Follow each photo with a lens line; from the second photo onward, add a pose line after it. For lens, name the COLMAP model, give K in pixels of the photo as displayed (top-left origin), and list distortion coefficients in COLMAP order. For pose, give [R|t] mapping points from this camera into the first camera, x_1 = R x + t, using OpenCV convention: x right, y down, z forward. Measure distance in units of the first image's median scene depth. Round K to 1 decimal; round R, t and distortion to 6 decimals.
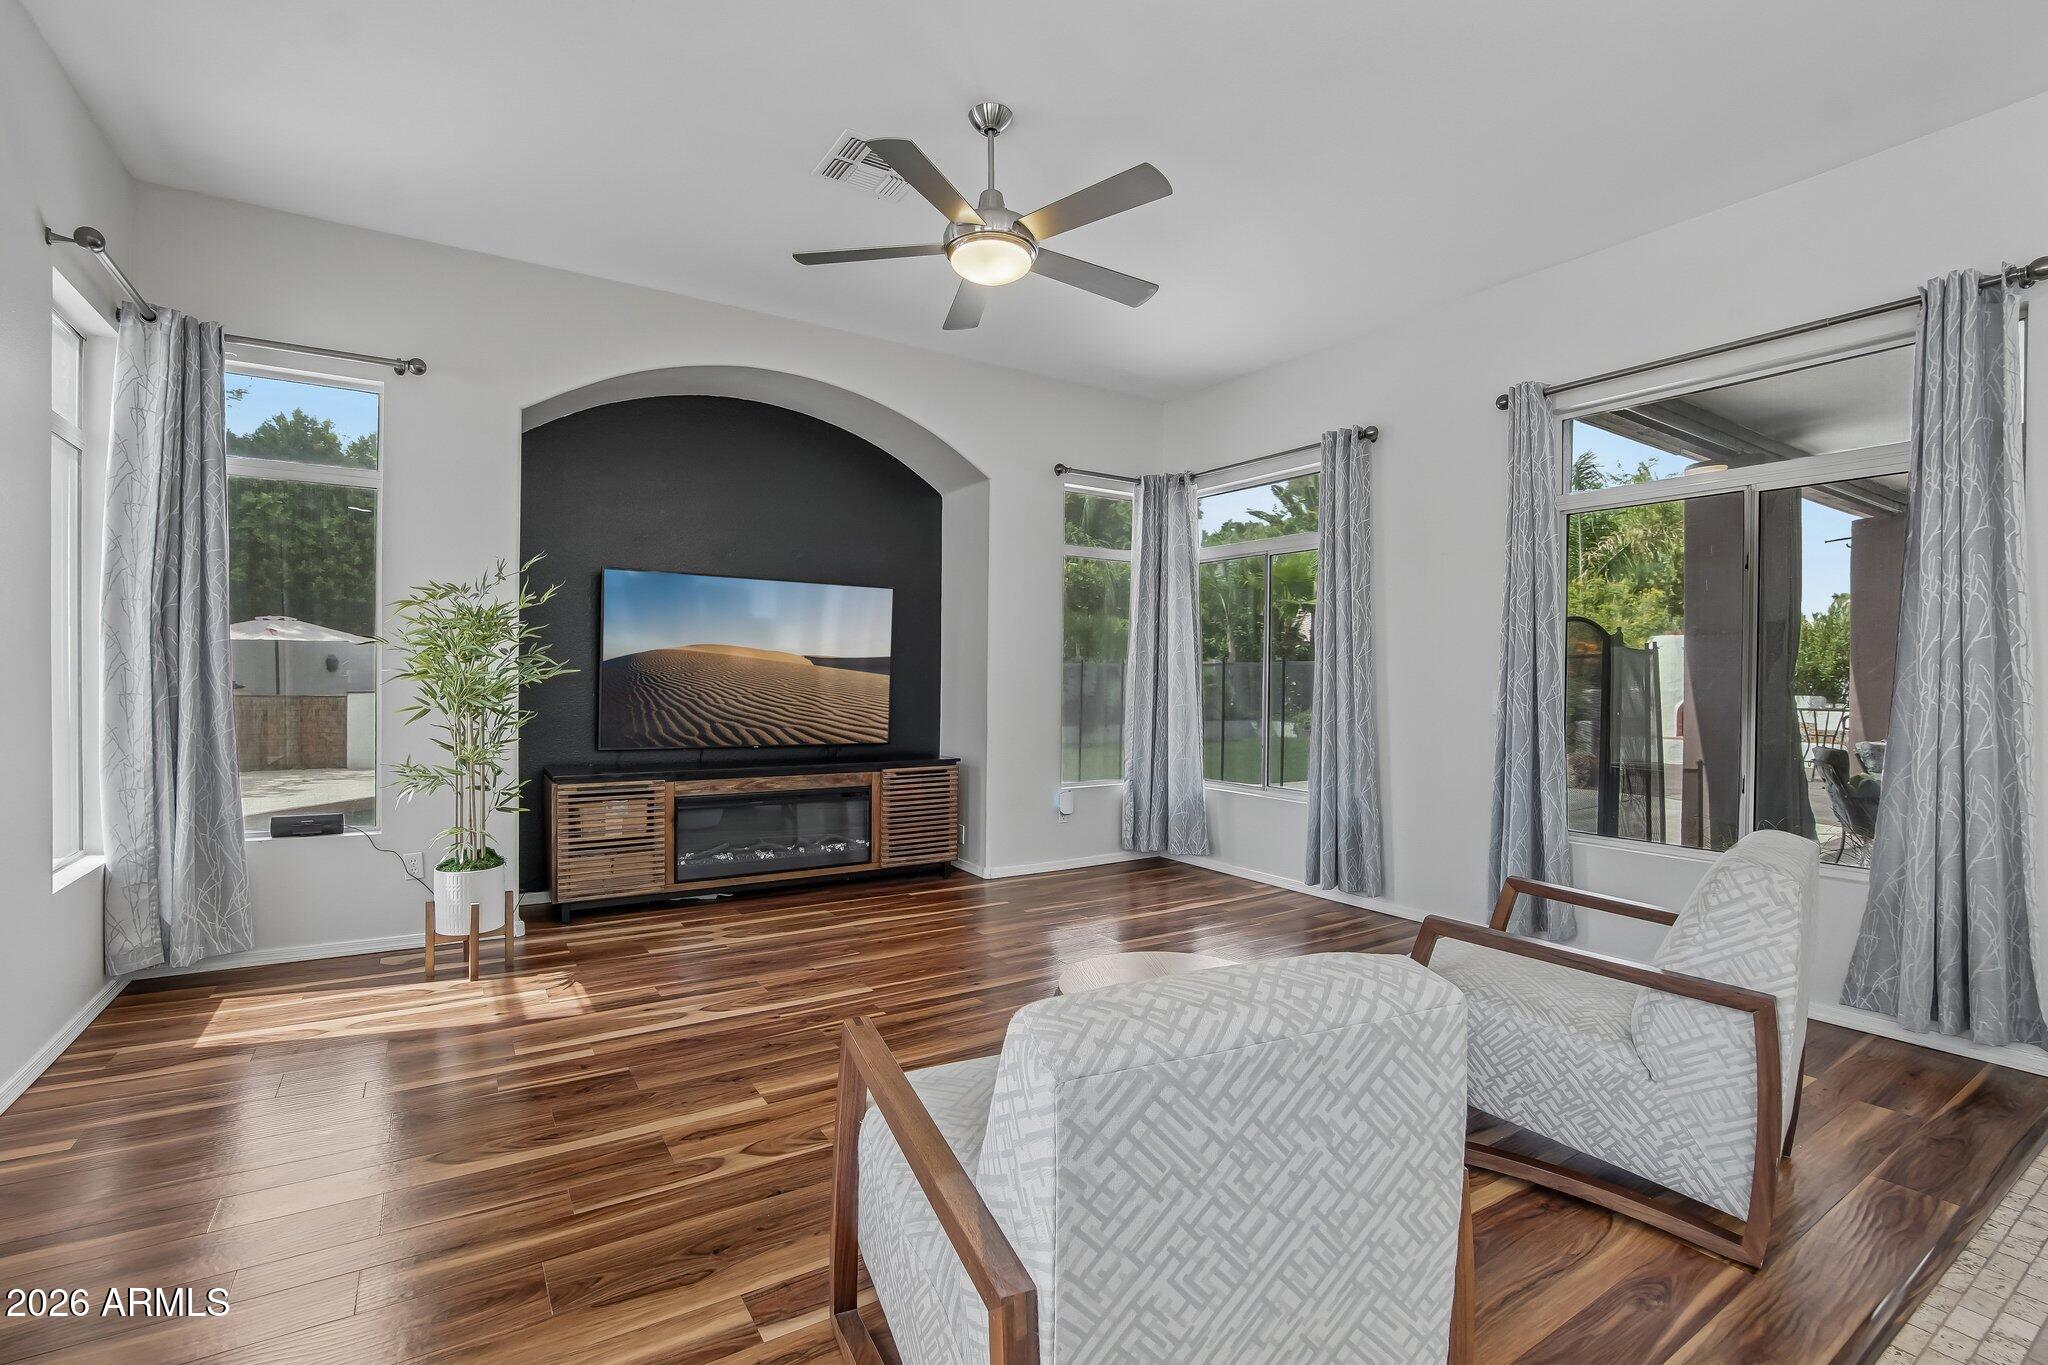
lens RADIAL K [[941.9, 0, 1024.0], [0, 941.9, 682.5], [0, 0, 1]] dist [-0.002987, 0.000368]
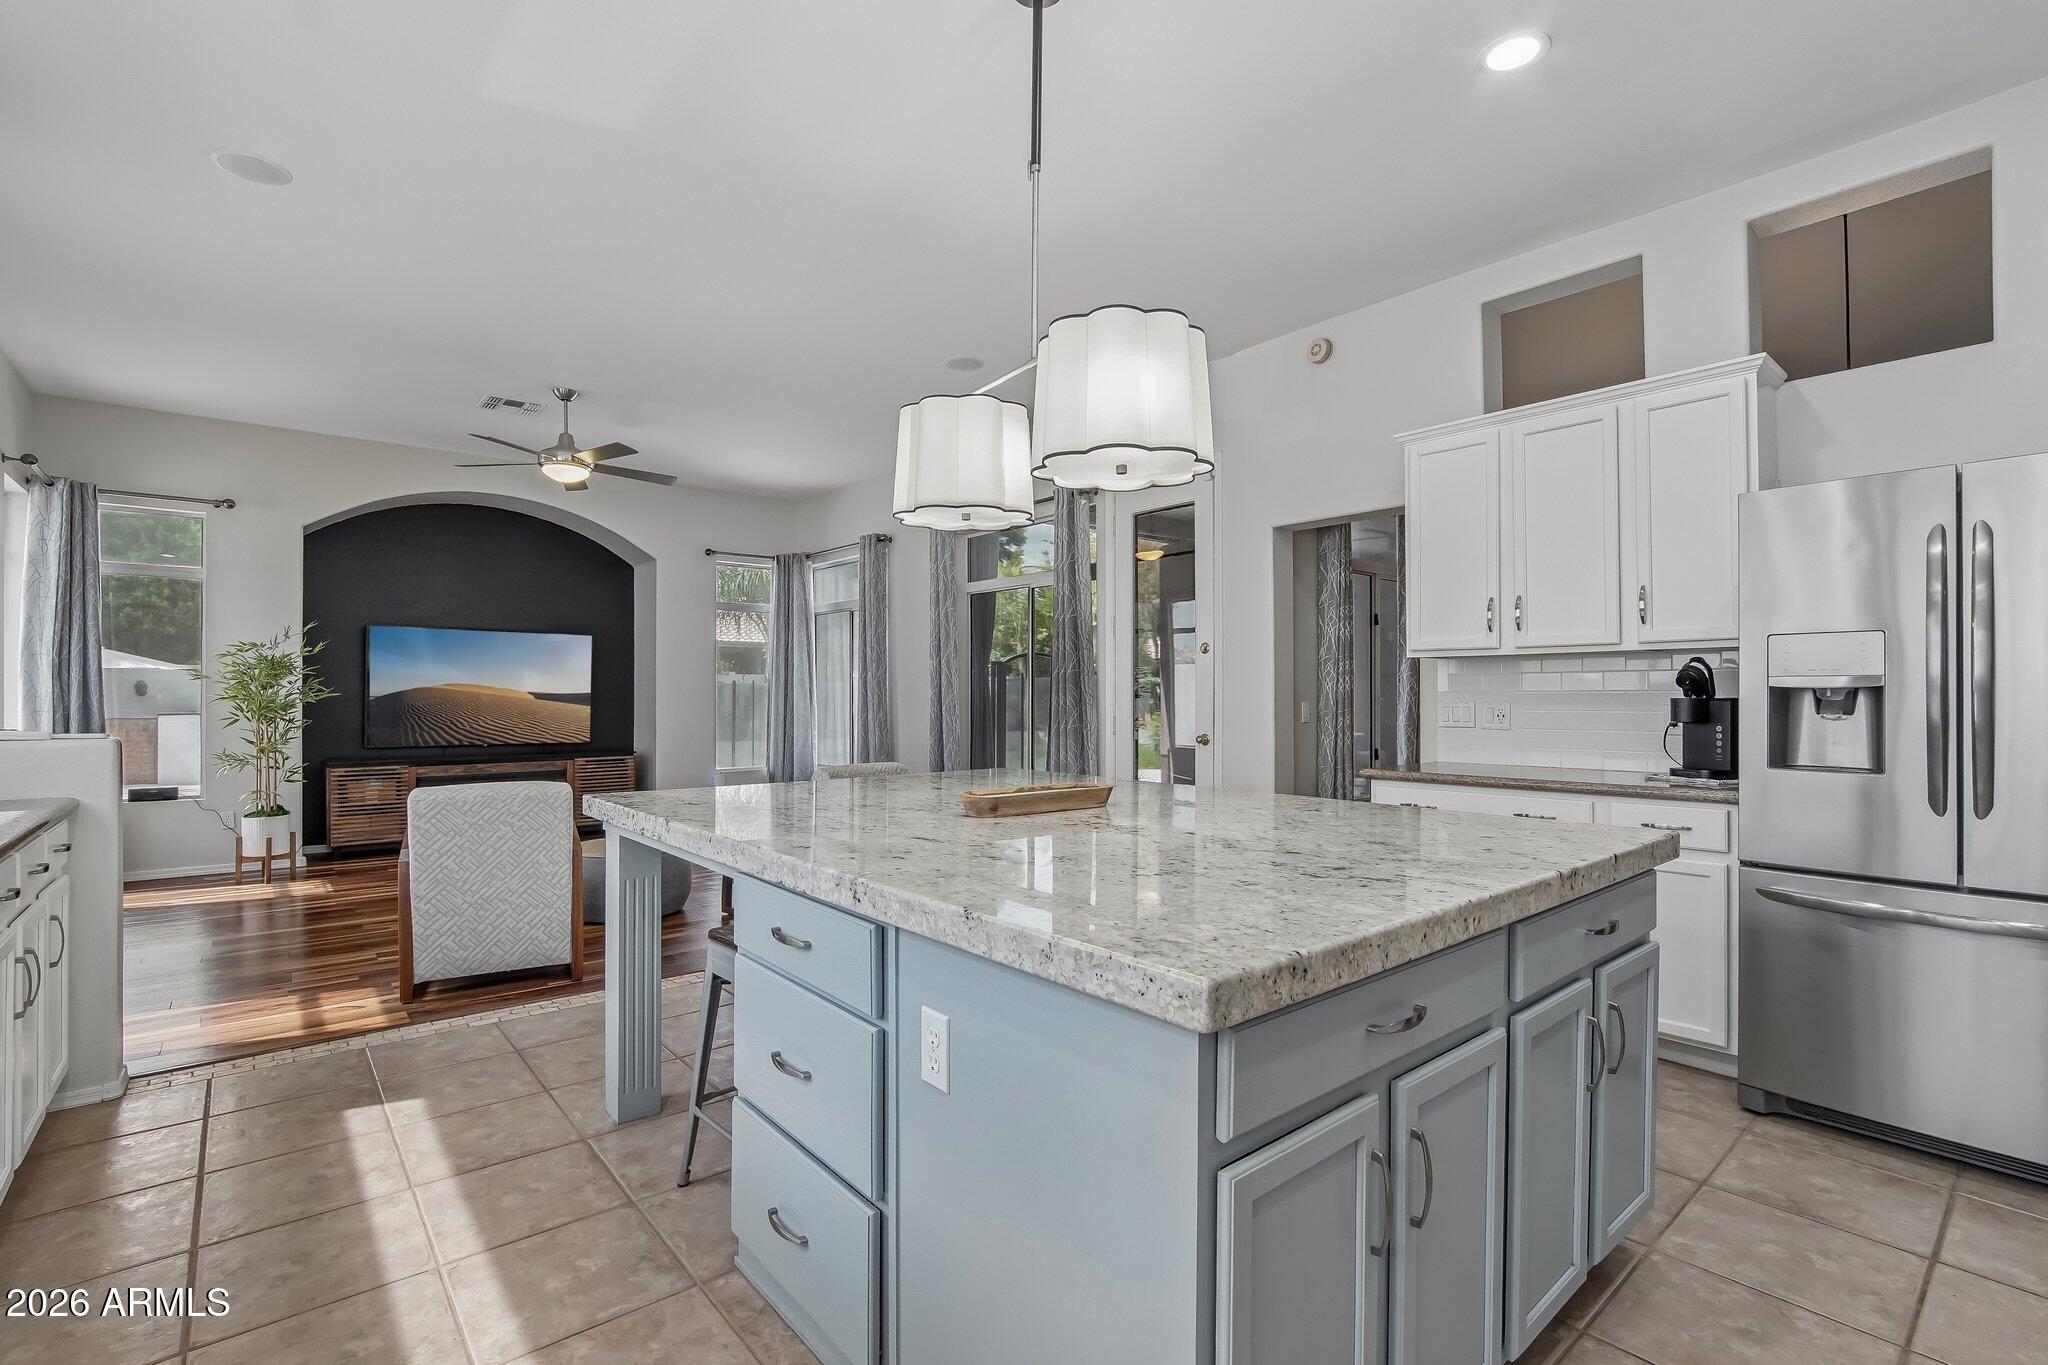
lens RADIAL K [[907.6, 0, 940.4], [0, 907.6, 686.7], [0, 0, 1]] dist [0.033149, -0.000049]
pose [[0.996531, -0.010337, 0.082580, 0.430772], [0.011468, 0.999847, -0.013239, 0.007349], [-0.082431, 0.014140, 0.996496, -0.671548]]
